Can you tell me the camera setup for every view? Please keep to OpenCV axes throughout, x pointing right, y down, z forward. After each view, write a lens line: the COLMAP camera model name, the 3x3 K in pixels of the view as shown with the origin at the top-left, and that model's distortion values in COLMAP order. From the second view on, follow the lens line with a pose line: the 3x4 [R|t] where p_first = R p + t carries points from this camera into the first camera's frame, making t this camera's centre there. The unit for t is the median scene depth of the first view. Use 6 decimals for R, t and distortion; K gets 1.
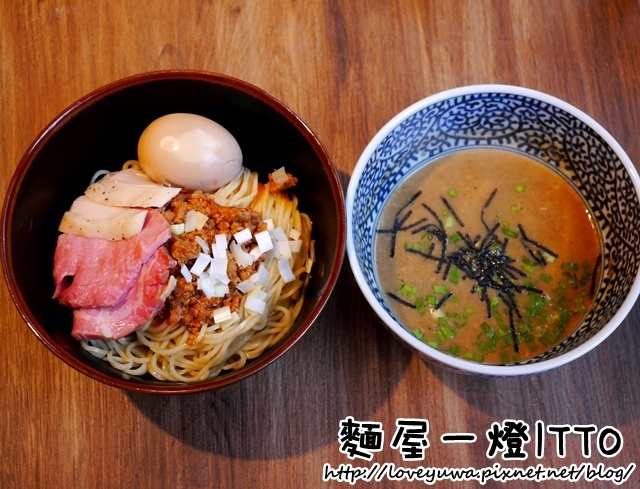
lens RADIAL K [[1323.9, 0, 320.0], [0, 1323.9, 244.5], [0, 0, 1]] dist [-0.018790, -0.038103]
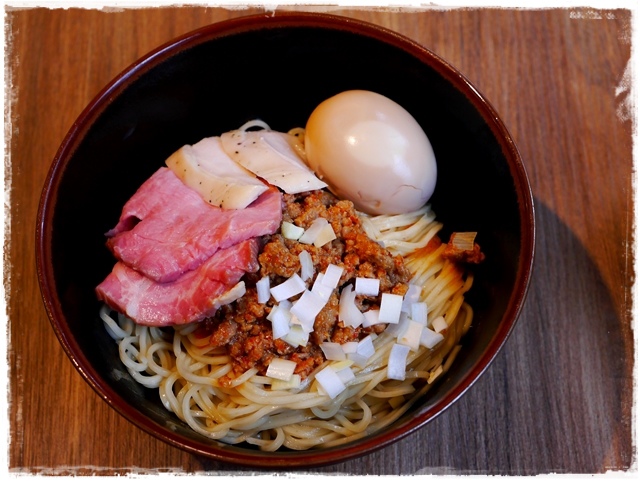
lens RADIAL K [[1293.7, 0, 320.0], [0, 1293.7, 240.5], [0, 0, 1]] dist [0.041568, 0.083410]
pose [[0.843832, 0.479105, -0.241673, 0.071966], [-0.495790, 0.868390, -0.009575, -0.008244], [0.205279, 0.127899, 0.970311, 0.340551]]
